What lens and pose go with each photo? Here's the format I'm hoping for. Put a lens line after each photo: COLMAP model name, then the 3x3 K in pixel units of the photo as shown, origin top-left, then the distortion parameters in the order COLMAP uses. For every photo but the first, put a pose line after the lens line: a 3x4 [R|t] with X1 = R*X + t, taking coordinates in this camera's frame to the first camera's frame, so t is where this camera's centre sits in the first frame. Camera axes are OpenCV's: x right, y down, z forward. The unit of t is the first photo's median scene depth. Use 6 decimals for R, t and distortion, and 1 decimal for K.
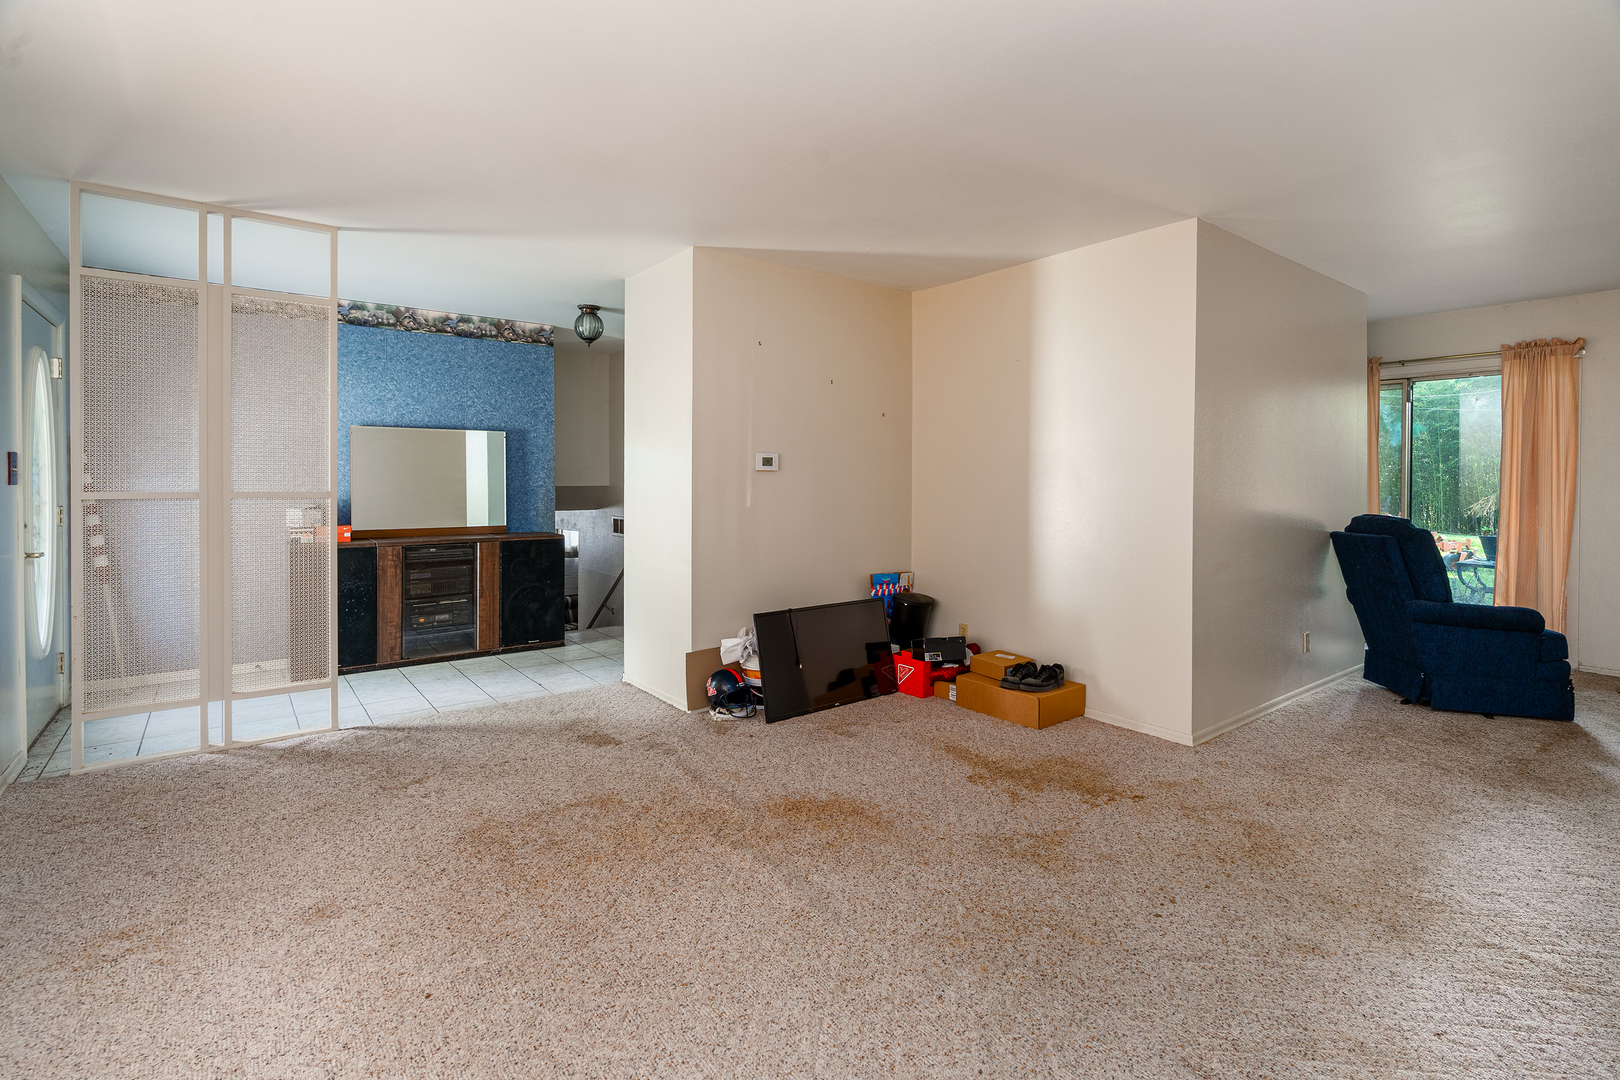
lens RADIAL K [[751.8, 0, 814.2], [0, 751.8, 512.0], [0, 0, 1]] dist [-0.000387, 0.000163]
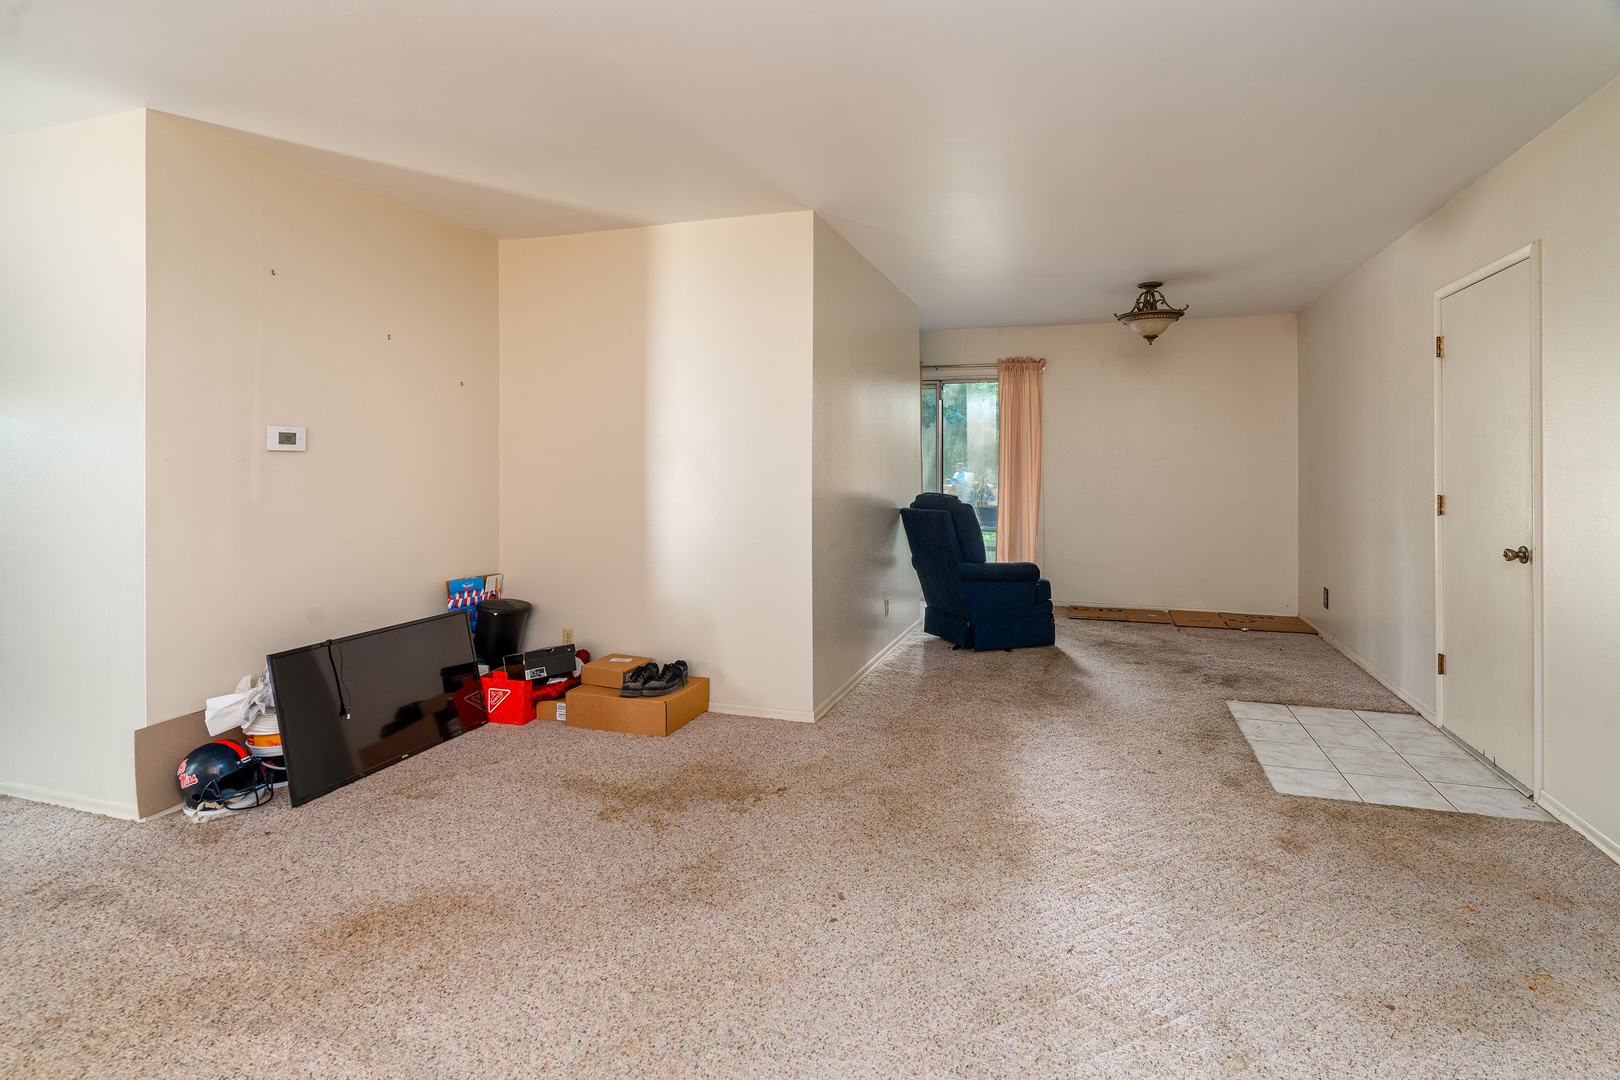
lens RADIAL K [[756.1, 0, 869.0], [0, 756.1, 476.4], [0, 0, 1]] dist [-0.010575, 0.003878]
pose [[0.812613, -0.010020, 0.582718, -0.033123], [0.025048, 0.999529, -0.017744, -0.004304], [-0.582266, 0.029015, 0.812481, 0.105005]]
